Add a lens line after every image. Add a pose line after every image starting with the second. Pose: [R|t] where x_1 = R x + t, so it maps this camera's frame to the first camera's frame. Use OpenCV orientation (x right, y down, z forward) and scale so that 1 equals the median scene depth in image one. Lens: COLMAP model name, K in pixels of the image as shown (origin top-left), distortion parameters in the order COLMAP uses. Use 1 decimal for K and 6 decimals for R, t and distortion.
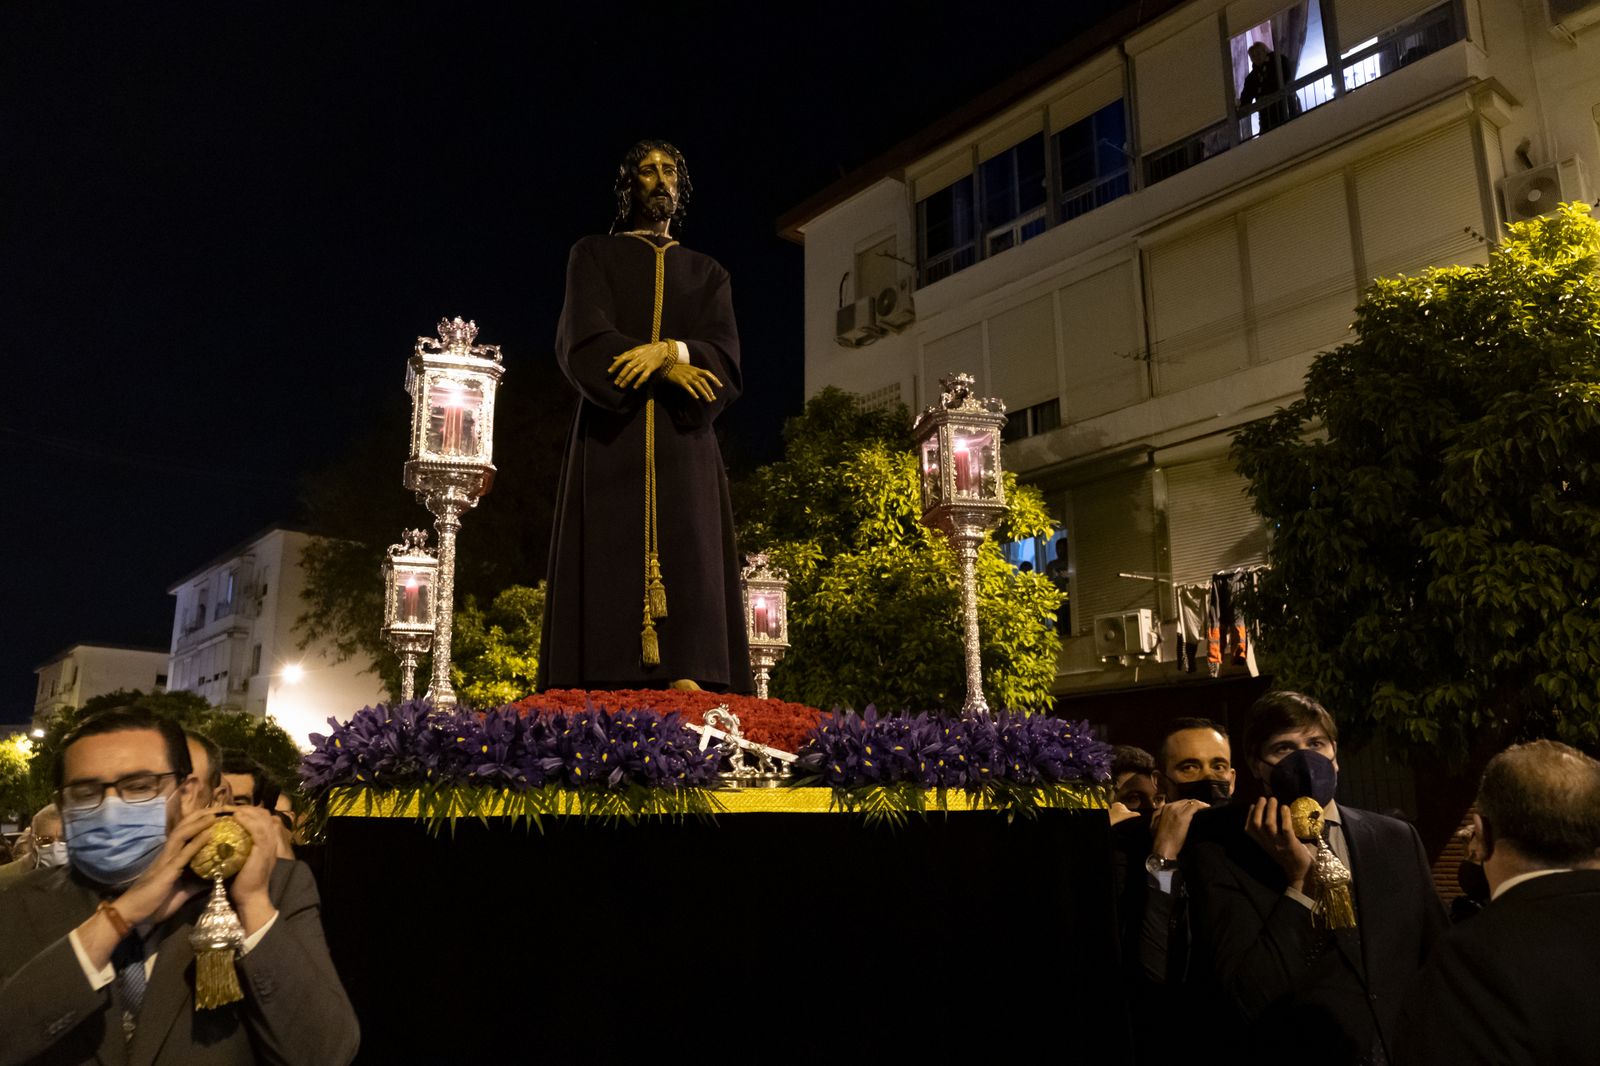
lens RADIAL K [[1264.5, 0, 800.0], [0, 1264.5, 533.0], [0, 0, 1]] dist [-0.006684, -0.002414]
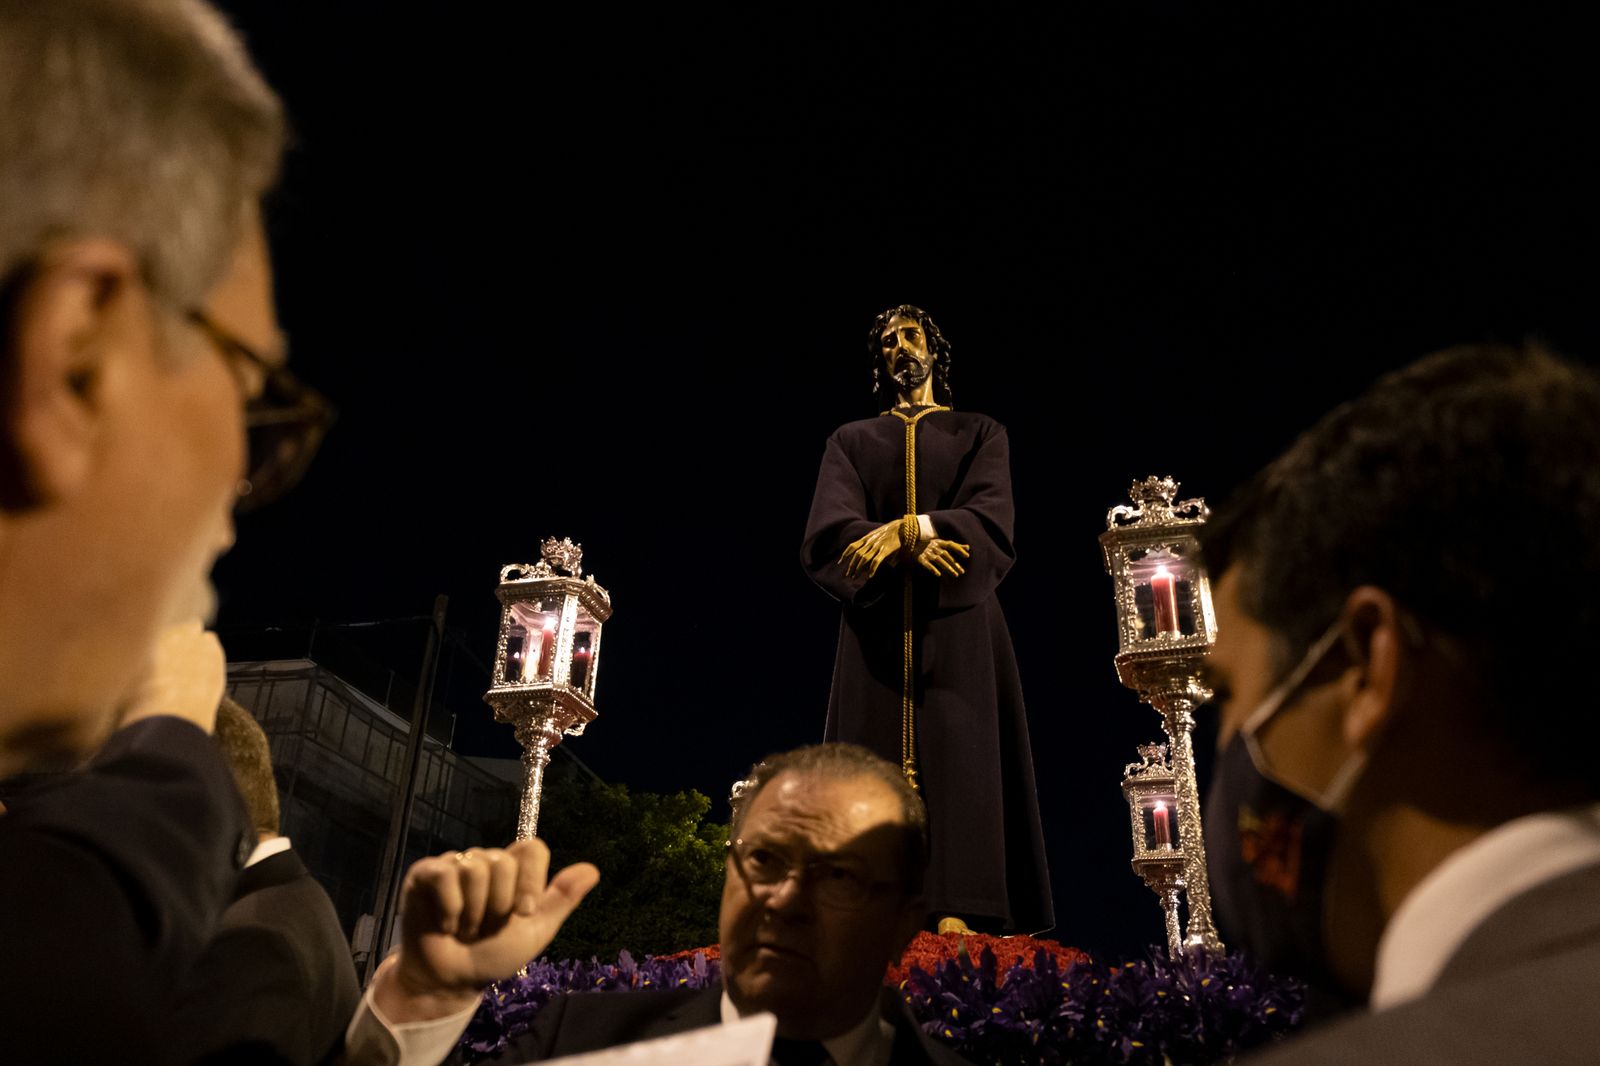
lens RADIAL K [[1256.3, 0, 800.0], [0, 1256.3, 533.0], [0, 0, 1]] dist [-0.065971, 0.069790]
pose [[0.829932, -0.200988, -0.520400, 0.292272], [0.105998, 0.972663, -0.206616, 0.032013], [0.547702, 0.116316, 0.828549, 0.244607]]
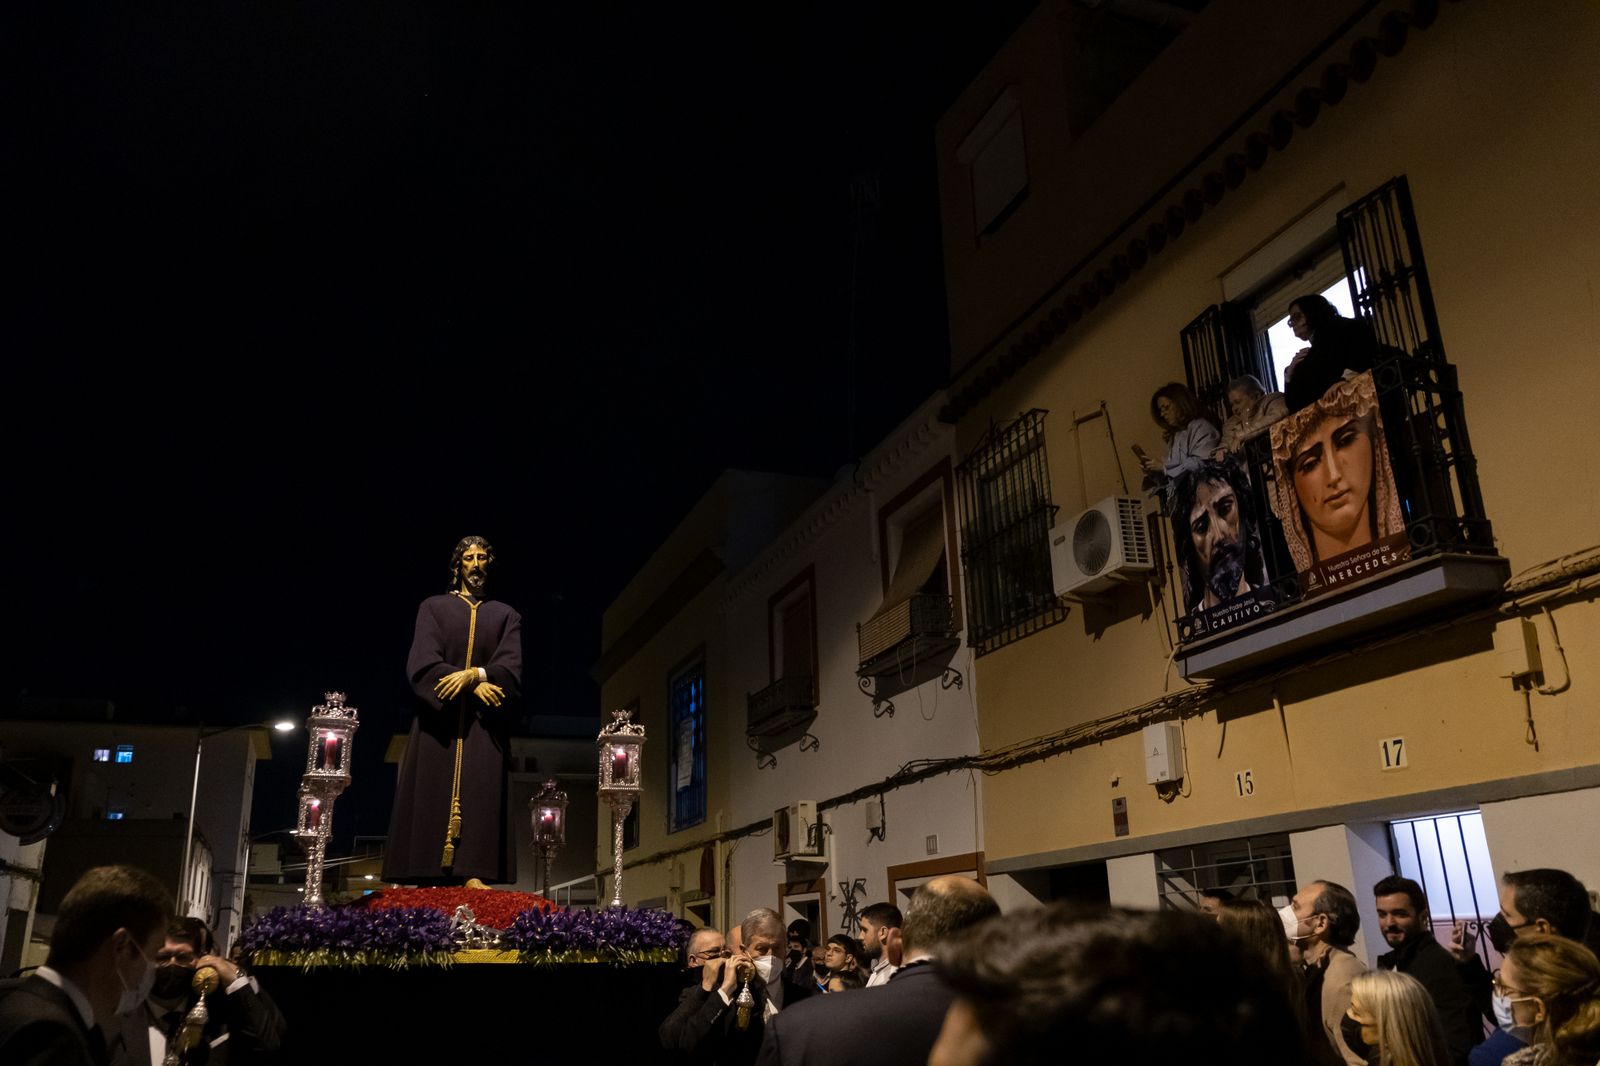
lens RADIAL K [[1264.5, 0, 800.0], [0, 1264.5, 533.0], [0, 0, 1]] dist [-0.006684, -0.002414]
pose [[0.998755, 0.021226, 0.045149, 0.254905], [-0.016950, 0.995516, -0.093060, -0.186766], [-0.046922, 0.092179, 0.994636, -0.717999]]
